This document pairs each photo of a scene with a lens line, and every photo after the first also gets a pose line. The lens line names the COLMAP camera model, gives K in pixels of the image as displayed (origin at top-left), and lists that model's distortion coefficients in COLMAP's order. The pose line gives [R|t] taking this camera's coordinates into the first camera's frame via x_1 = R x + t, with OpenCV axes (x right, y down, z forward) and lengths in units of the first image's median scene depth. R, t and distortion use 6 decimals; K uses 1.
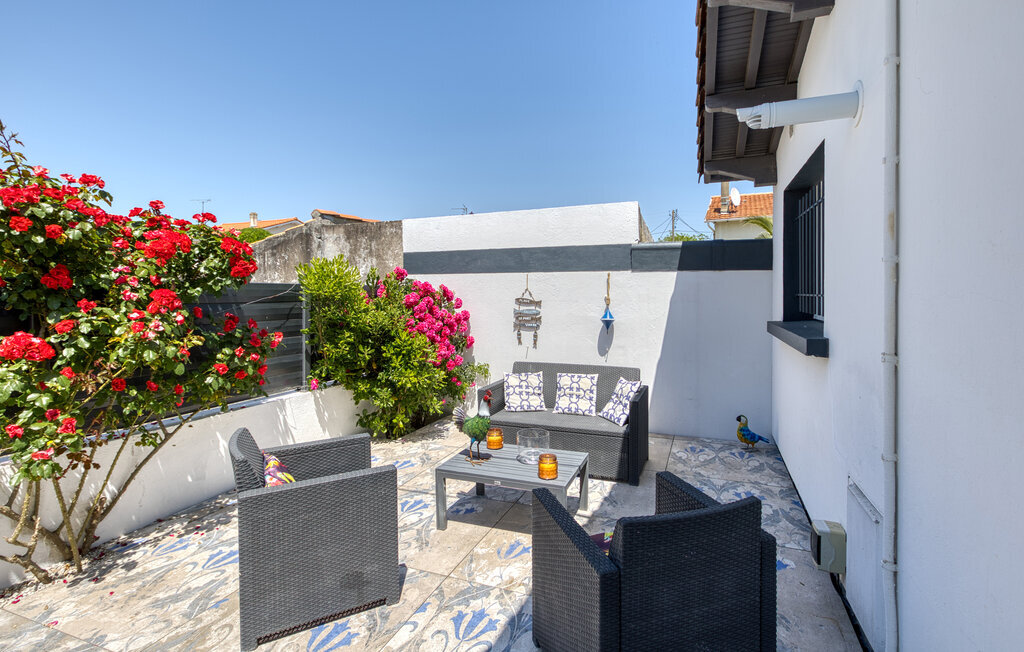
lens RADIAL K [[472.7, 0, 510.4], [0, 472.7, 308.7], [0, 0, 1]] dist [-0.001251, 0.001024]
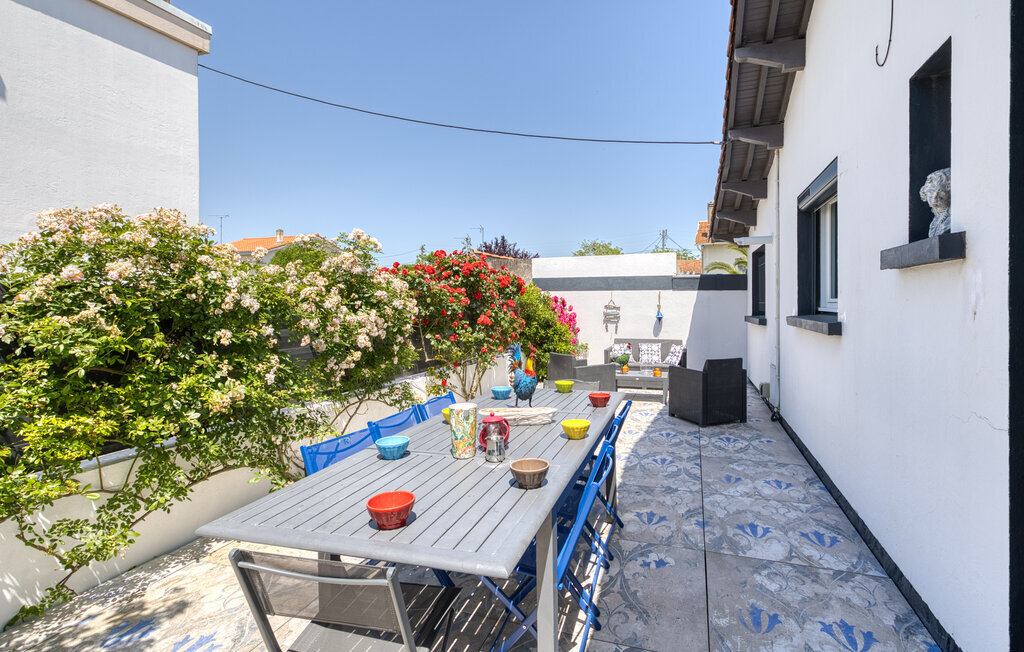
lens RADIAL K [[472.7, 0, 510.4], [0, 472.7, 308.7], [0, 0, 1]] dist [-0.001251, 0.001024]
pose [[0.999433, -0.000346, 0.033677, -0.437097], [0.001123, 0.999734, -0.023048, 0.033986], [-0.033660, 0.023073, 0.999167, -0.818488]]
